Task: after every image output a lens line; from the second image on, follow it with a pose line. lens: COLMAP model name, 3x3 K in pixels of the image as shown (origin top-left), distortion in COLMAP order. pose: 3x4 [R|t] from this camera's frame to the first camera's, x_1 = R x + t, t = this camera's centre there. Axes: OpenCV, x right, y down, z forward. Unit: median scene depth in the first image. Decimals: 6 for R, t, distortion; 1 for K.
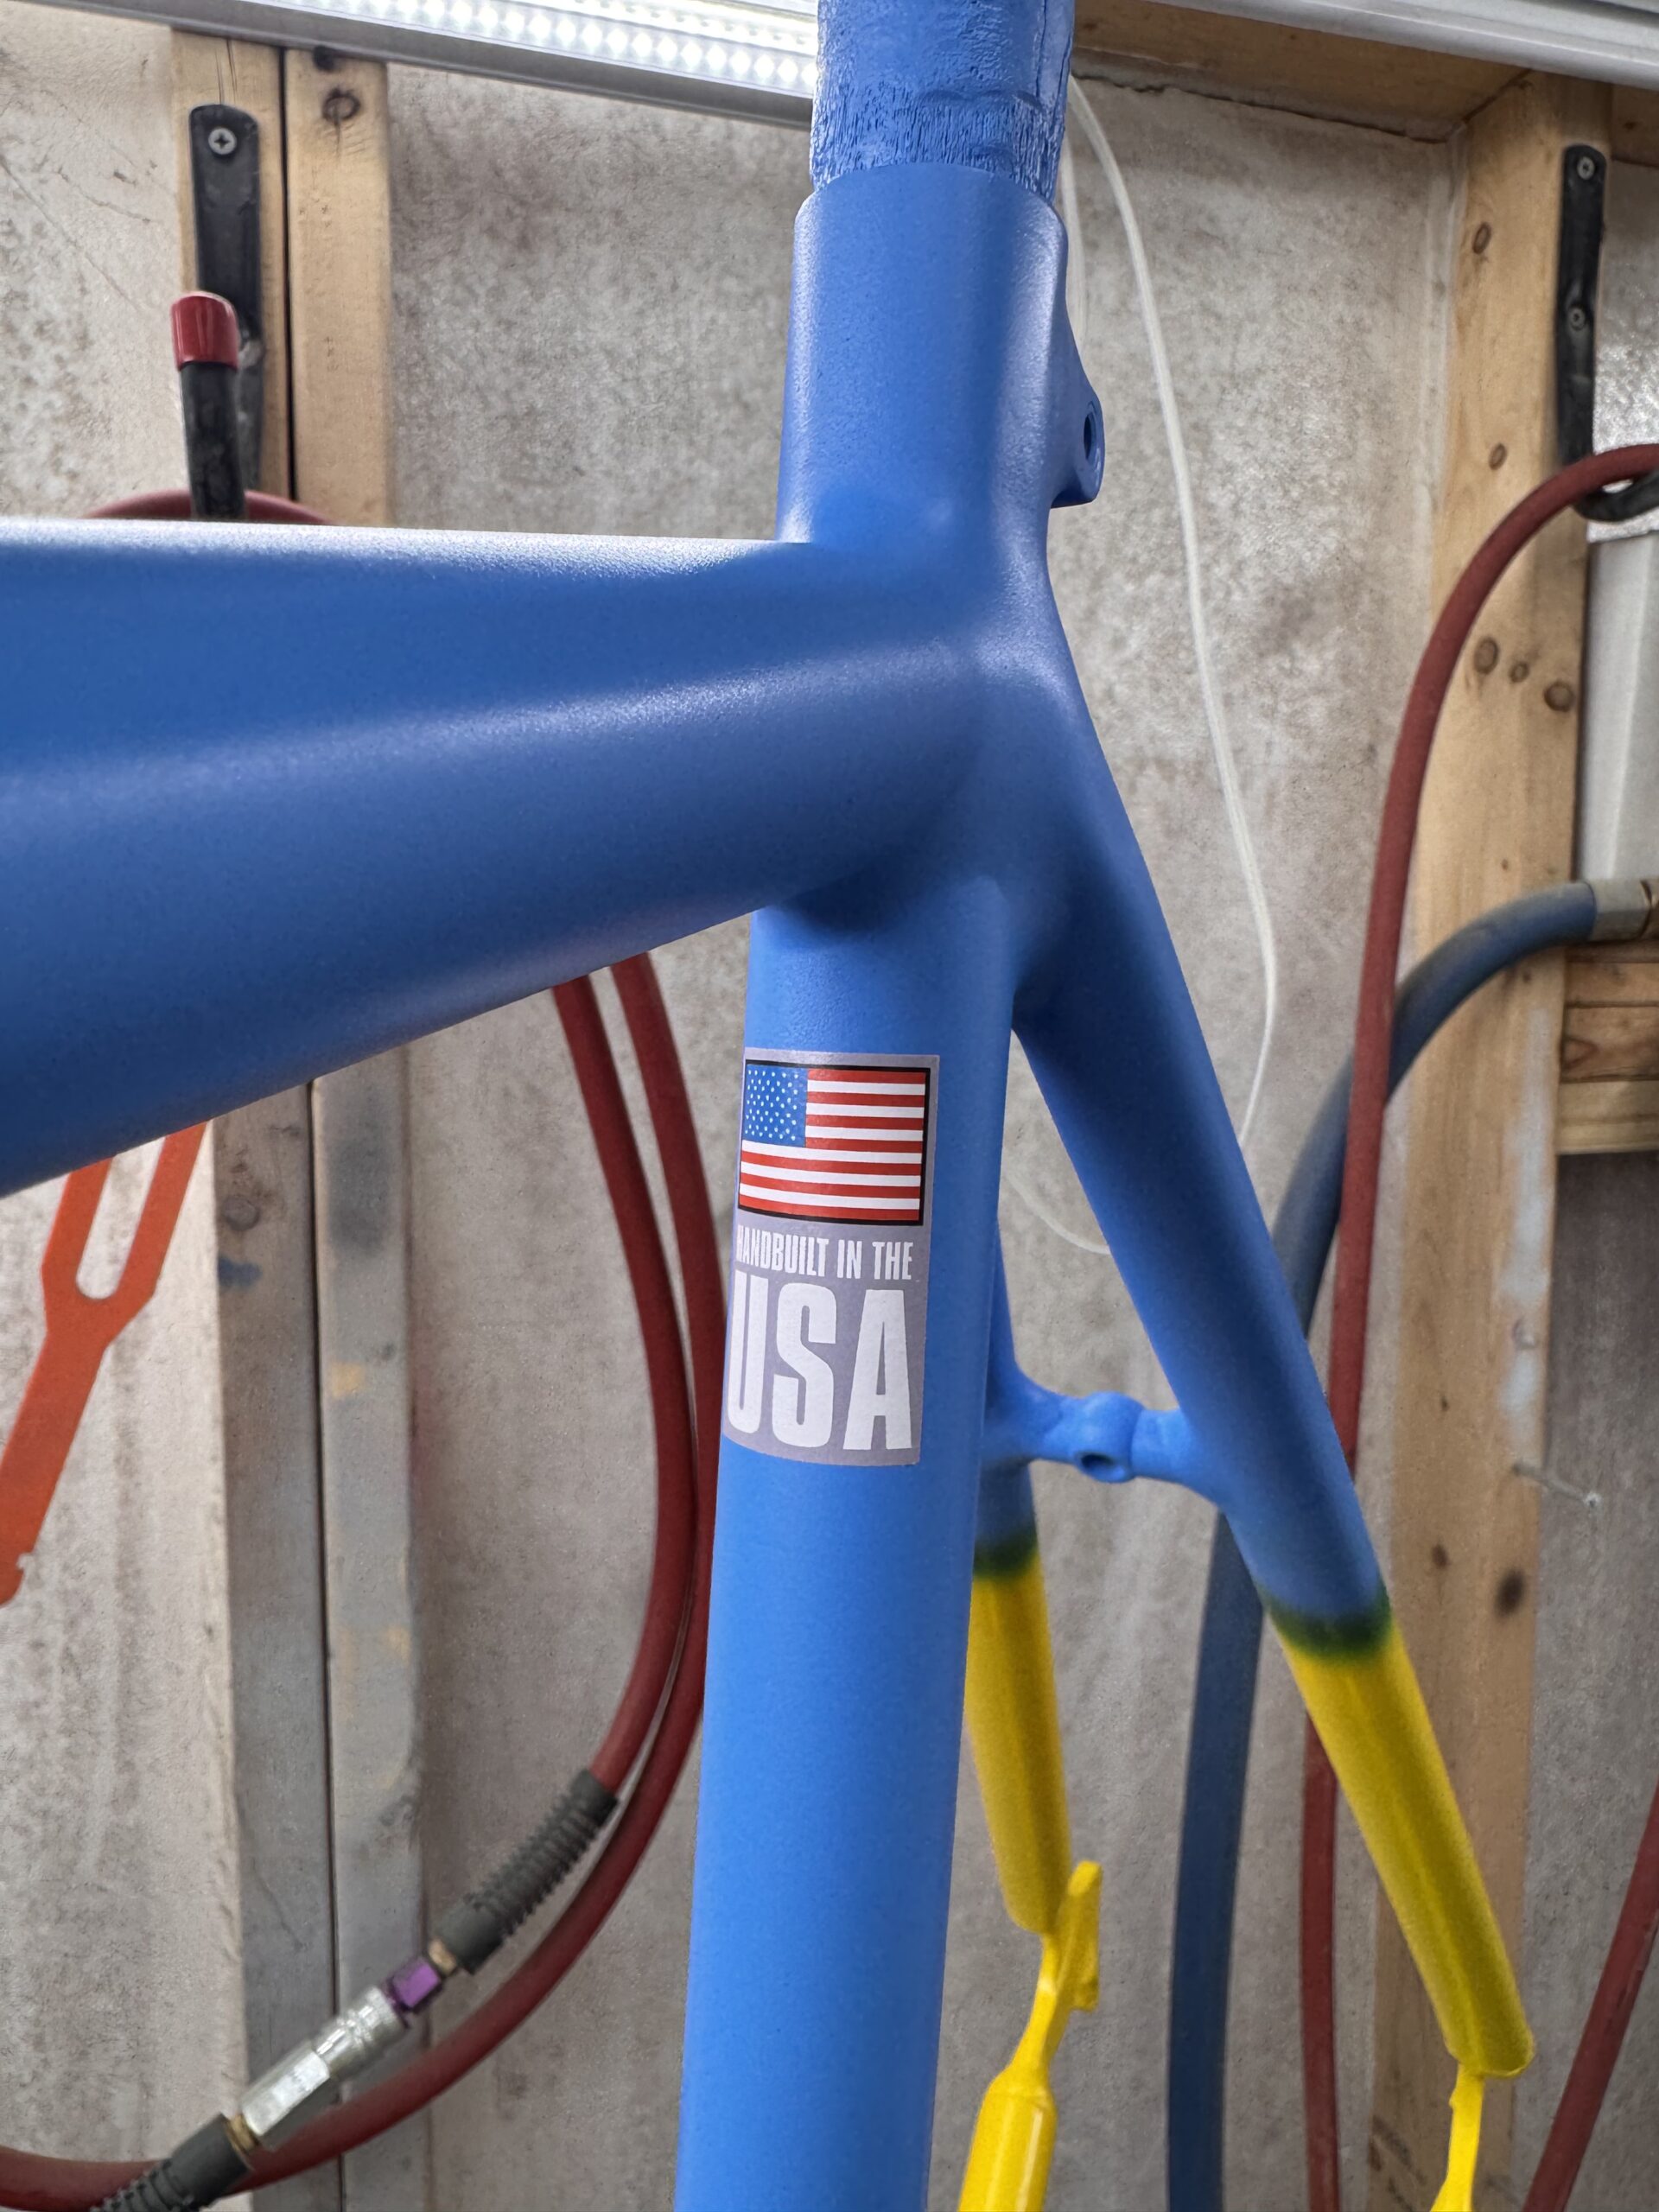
lens RADIAL K [[1575.7, 0, 827.7], [0, 1575.7, 1133.6], [0, 0, 1]] dist [-0.021786, 0.011616]
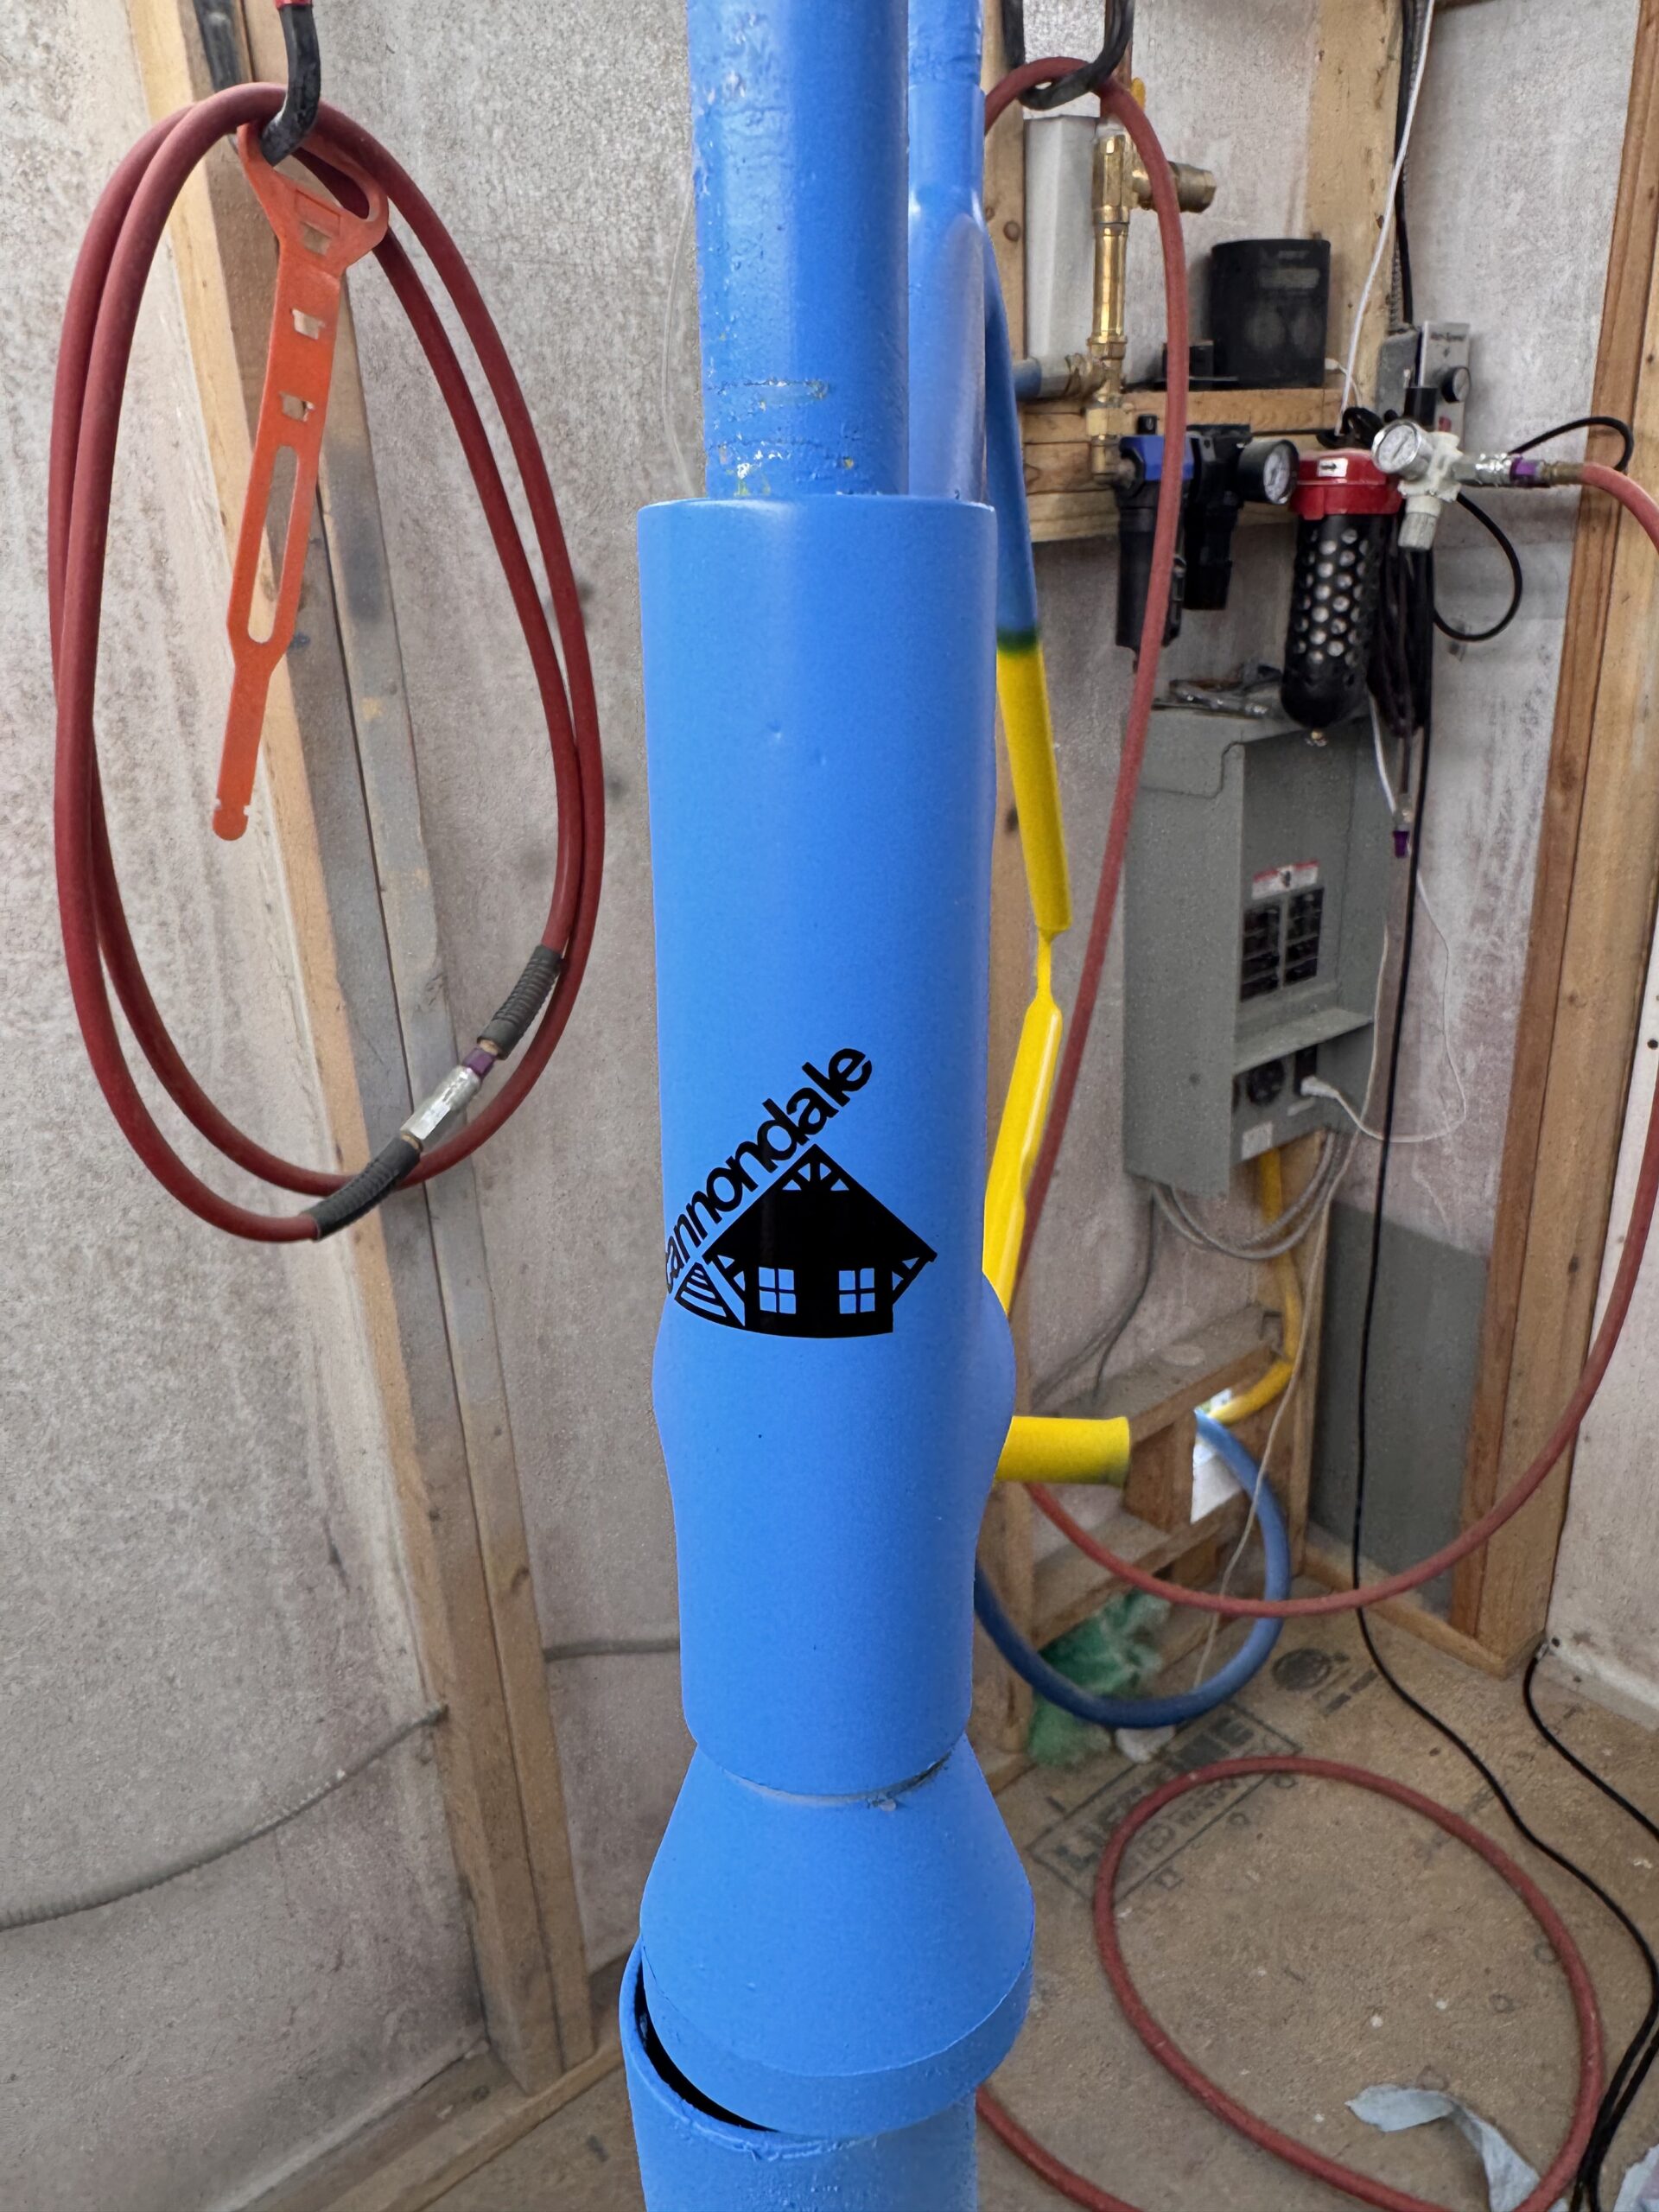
lens RADIAL K [[1575.7, 0, 827.7], [0, 1575.7, 1133.6], [0, 0, 1]] dist [-0.021786, 0.011616]
pose [[0.927817, -0.179967, 0.326754, -0.429222], [0.086341, 0.955748, 0.281233, 0.144925], [-0.362907, -0.232720, 0.902297, -0.631411]]
